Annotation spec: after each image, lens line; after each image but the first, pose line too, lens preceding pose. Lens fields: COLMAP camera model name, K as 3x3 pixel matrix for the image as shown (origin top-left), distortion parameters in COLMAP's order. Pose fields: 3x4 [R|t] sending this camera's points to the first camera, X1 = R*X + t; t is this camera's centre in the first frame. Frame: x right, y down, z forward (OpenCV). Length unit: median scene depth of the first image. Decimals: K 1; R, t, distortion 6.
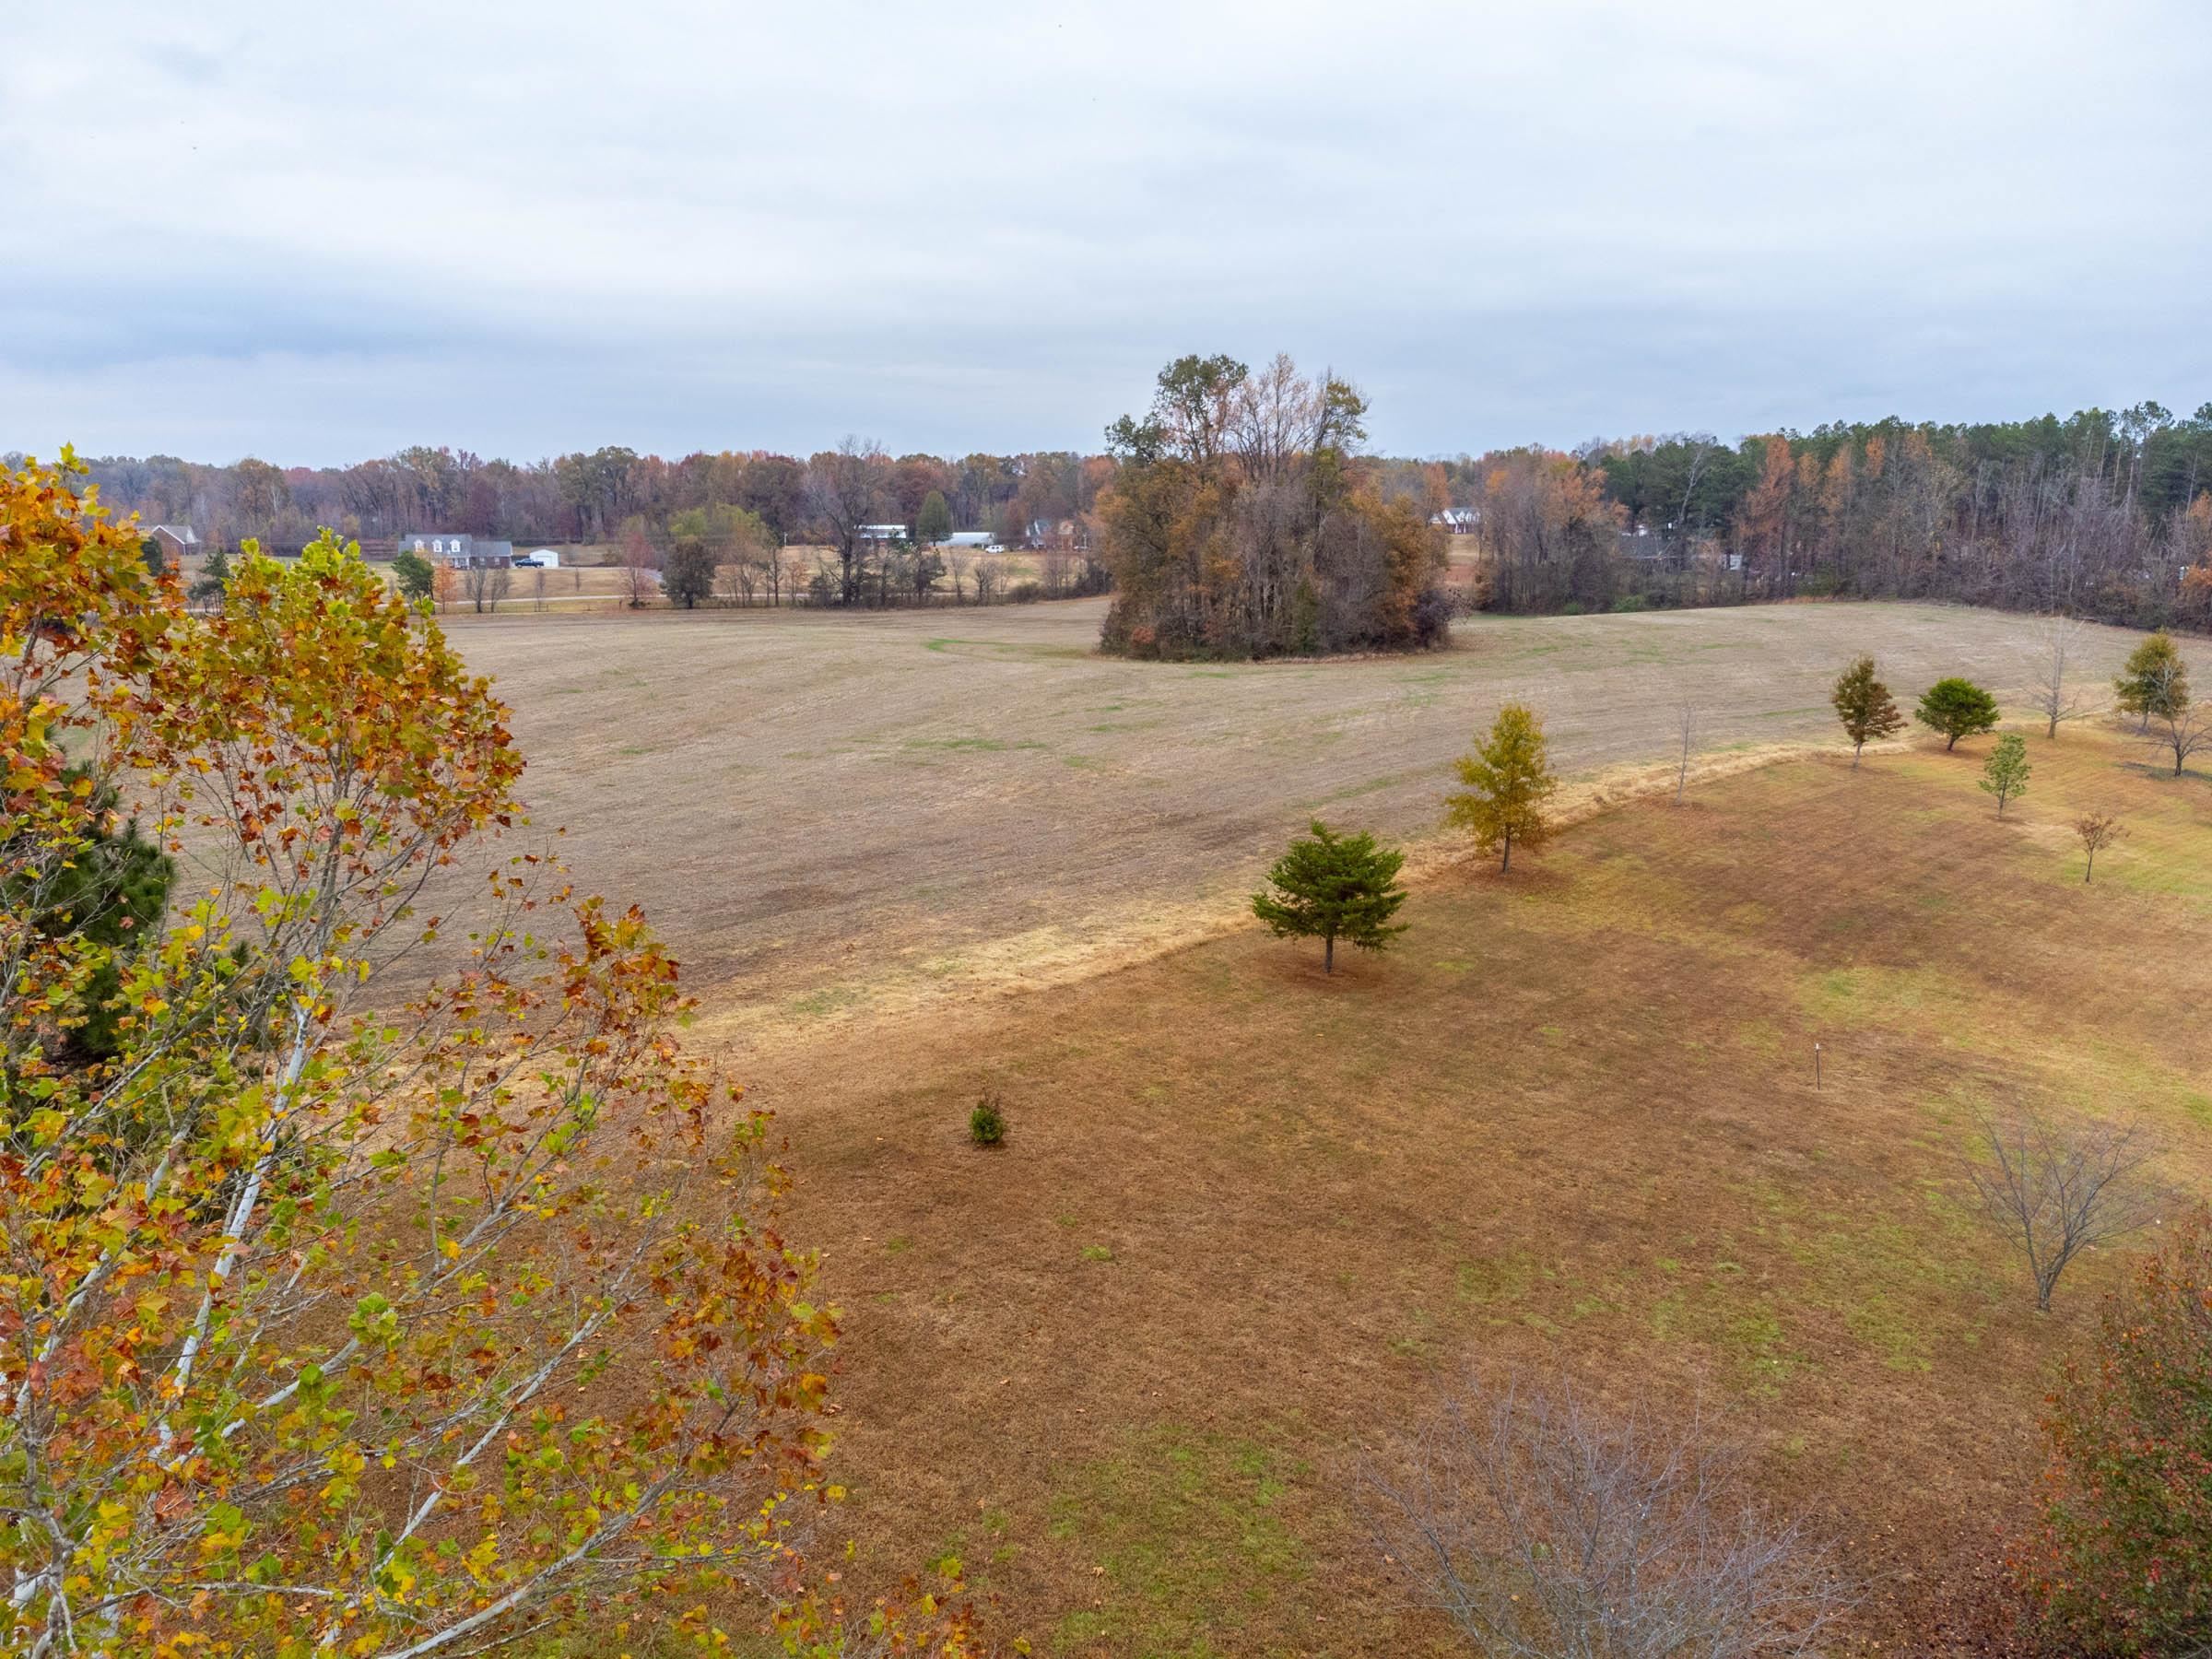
lens RADIAL K [[1645.0, 0, 1097.4], [0, 1645.0, 826.7], [0, 0, 1]] dist [0.025721, 0.000901]
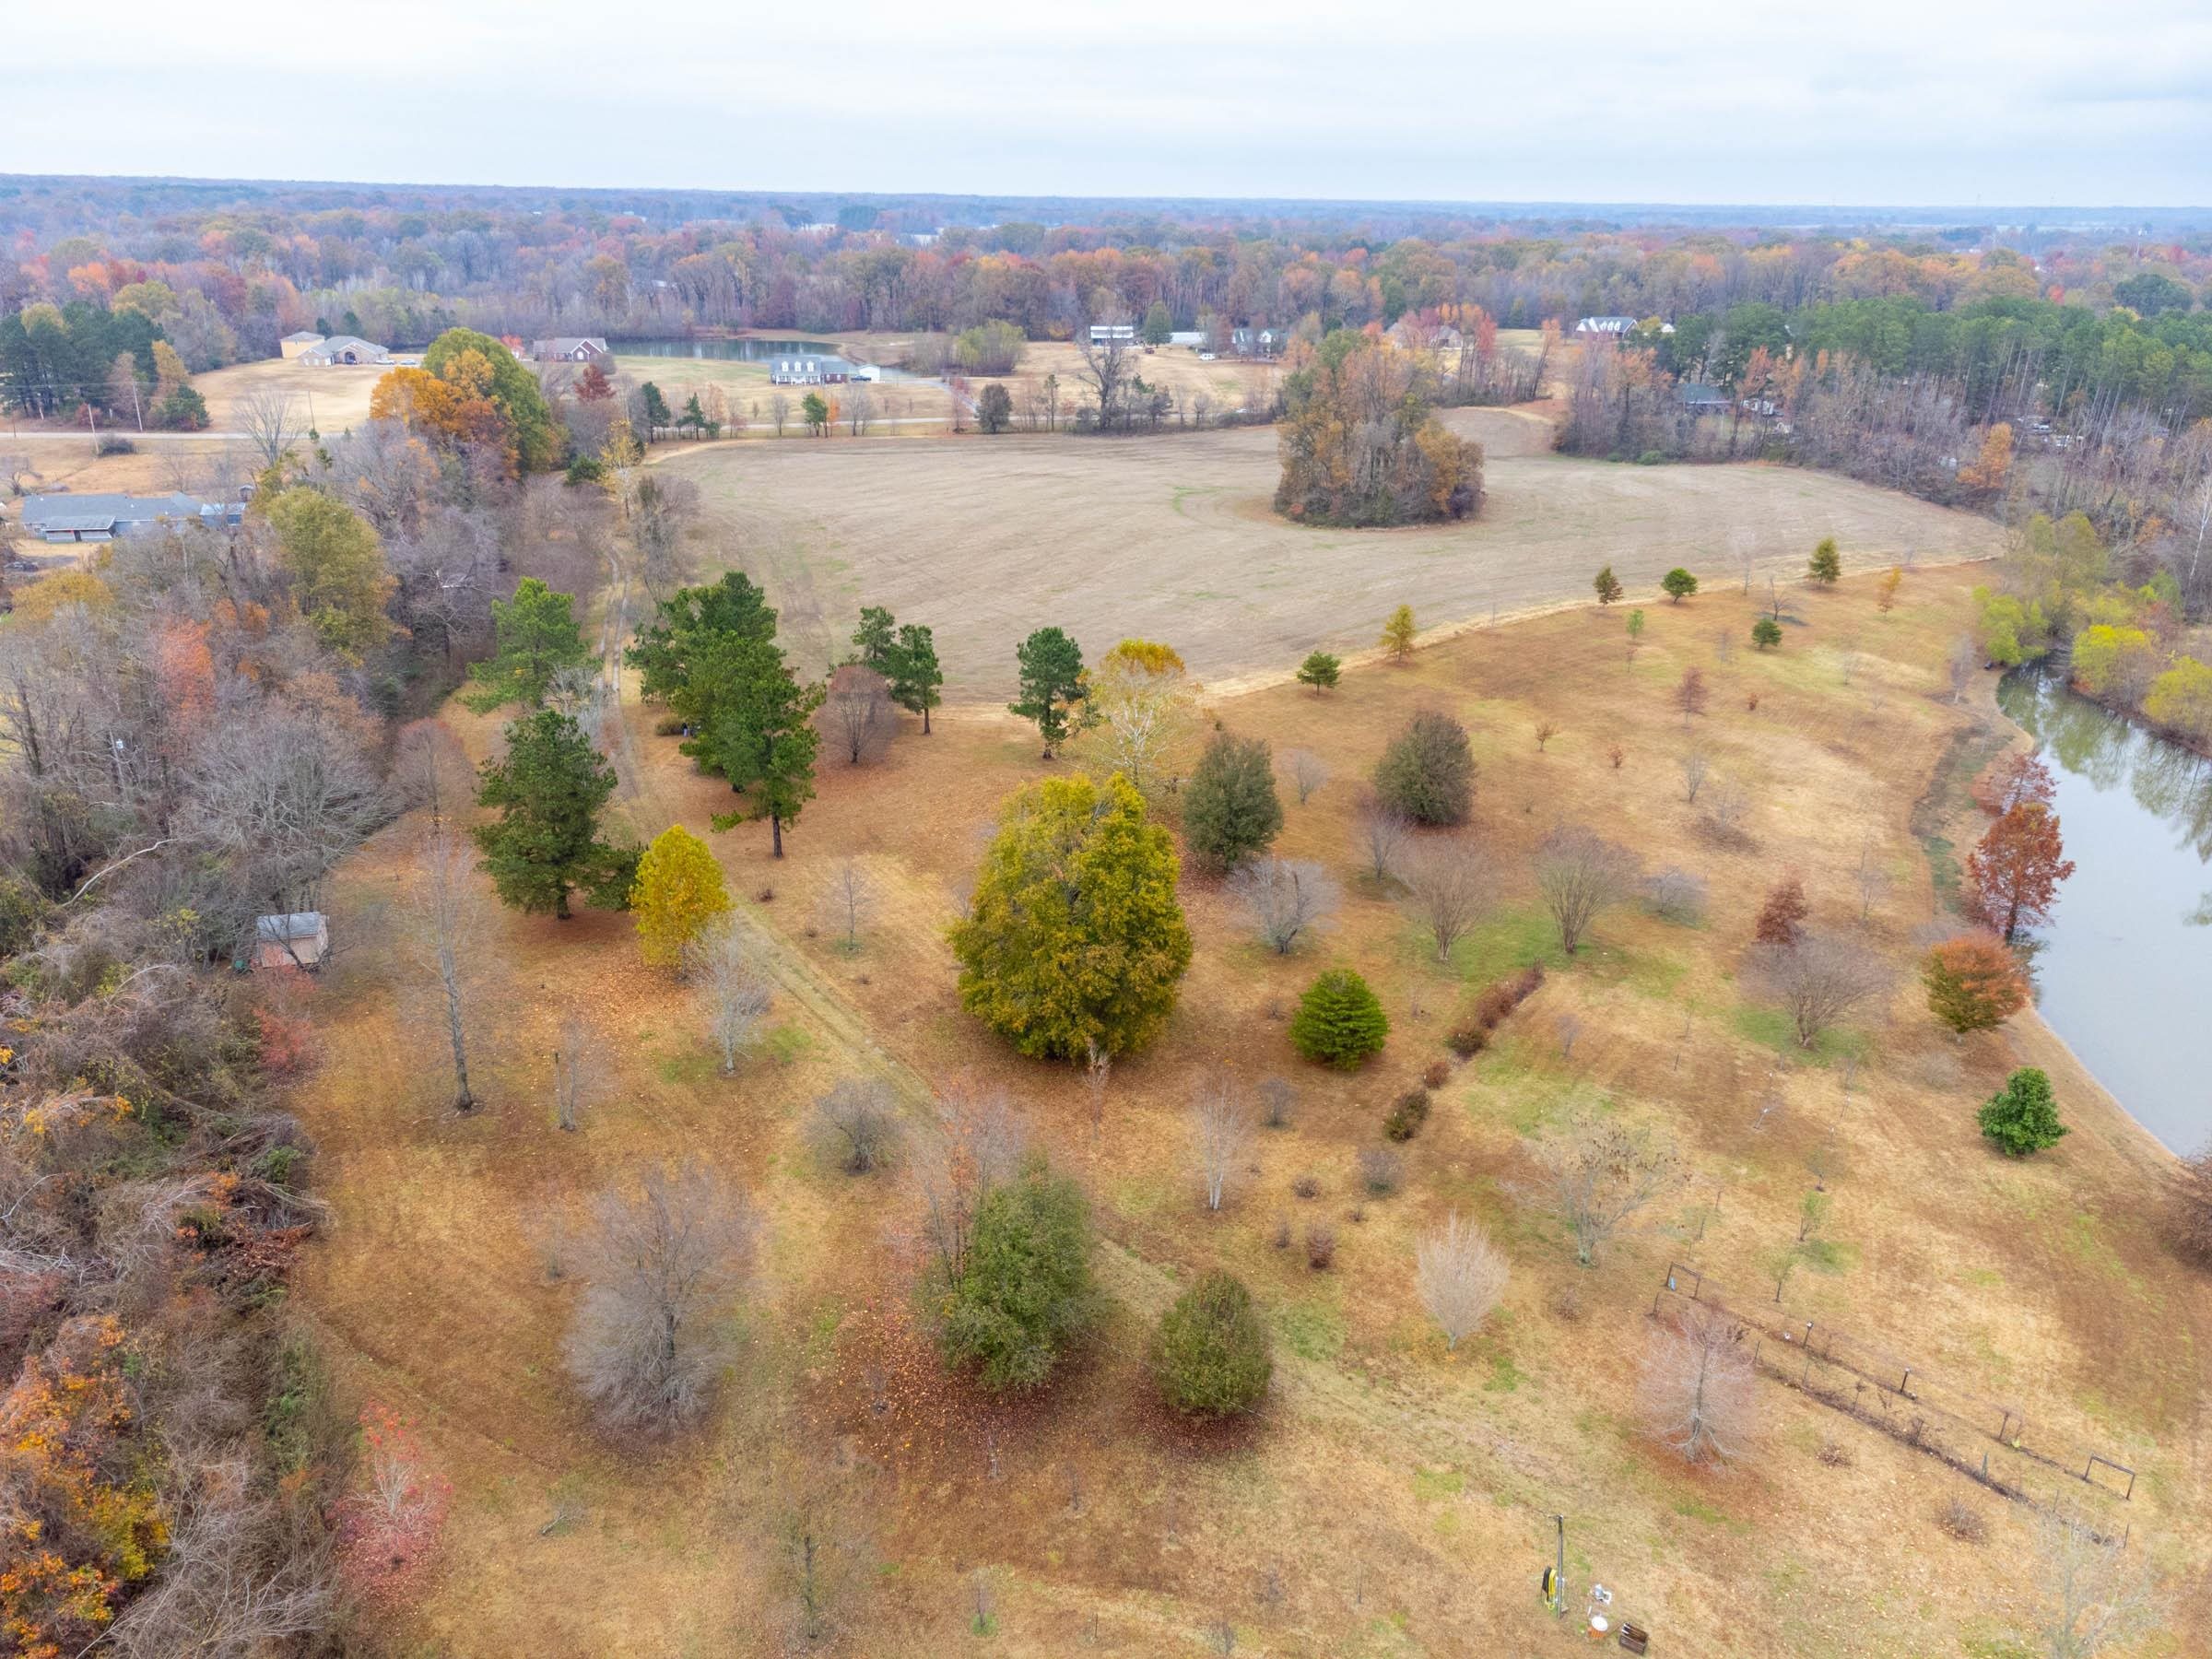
lens RADIAL K [[1645.0, 0, 1104.5], [0, 1645.0, 833.2], [0, 0, 1]] dist [0.025721, 0.000901]
pose [[0.993288, 0.046835, -0.105765, 0.027636], [-0.028476, 0.985230, 0.168852, -0.068211], [0.112111, -0.164707, 0.979950, -0.865153]]
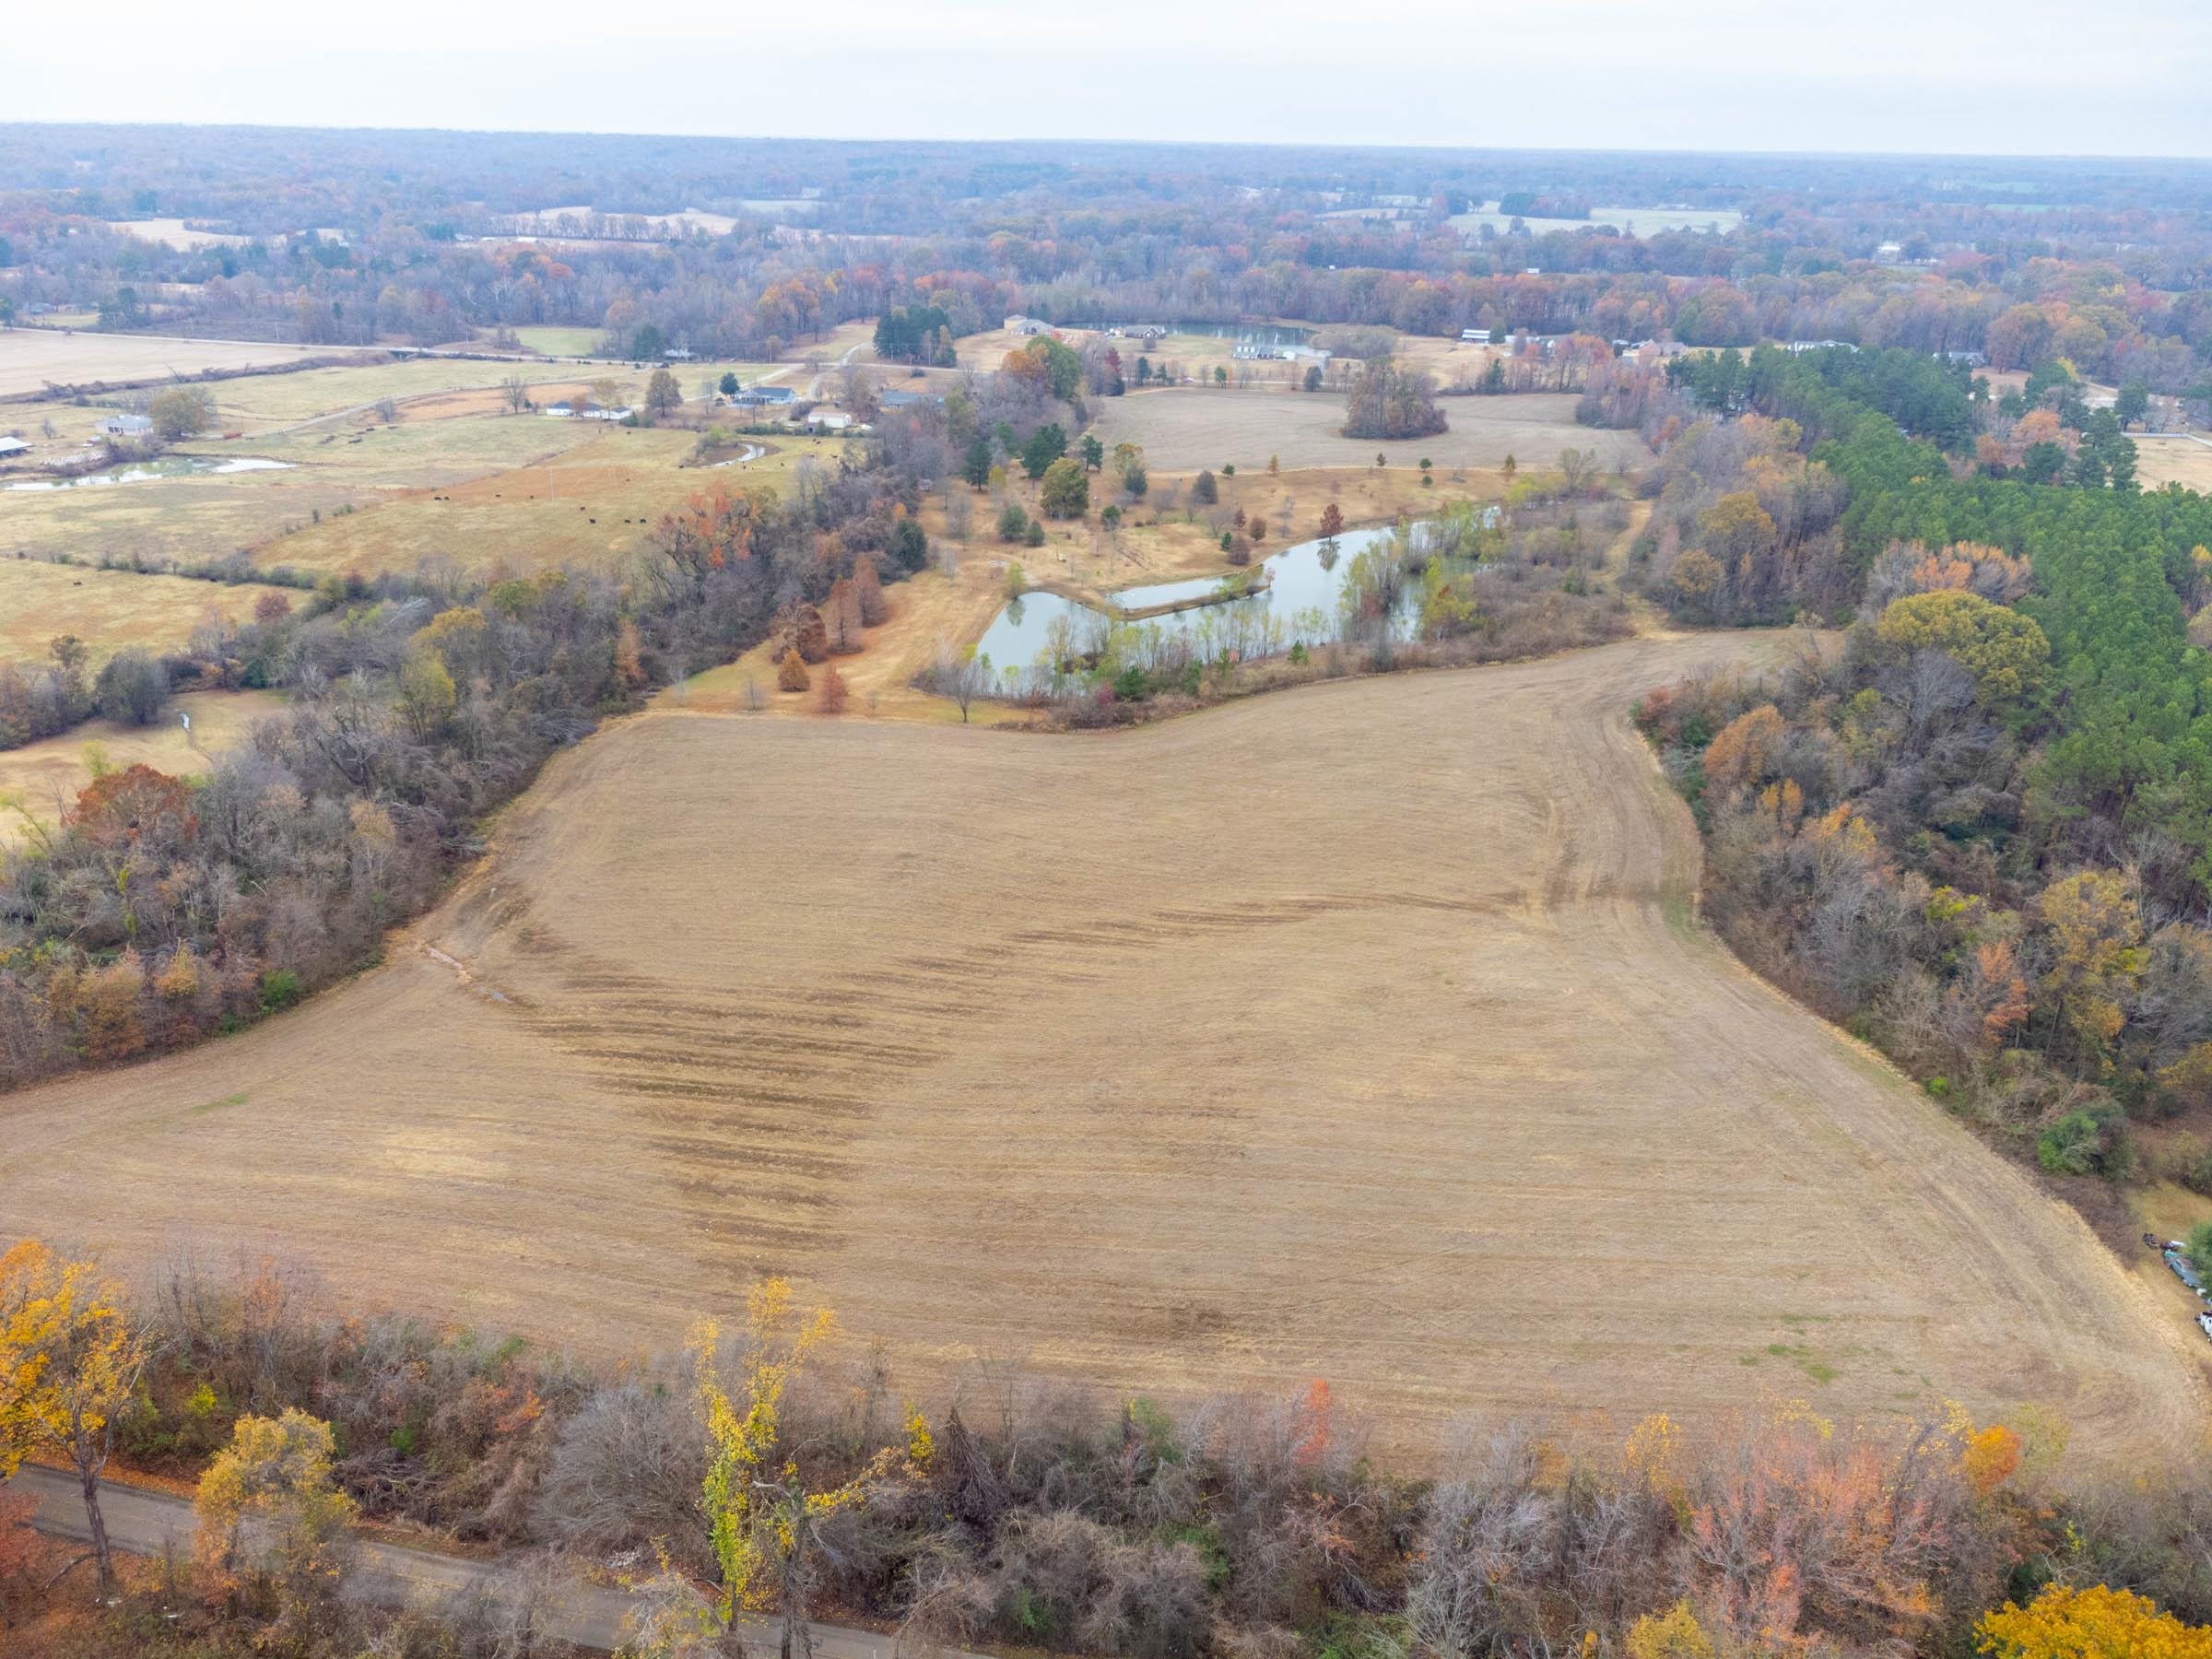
lens RADIAL K [[1645.0, 0, 1102.3], [0, 1645.0, 828.4], [0, 0, 1]] dist [0.025721, 0.000901]
pose [[0.853672, 0.211474, -0.475944, 1.789807], [-0.115832, 0.968057, 0.222372, 0.003416], [0.507767, -0.134703, 0.850898, -3.146206]]
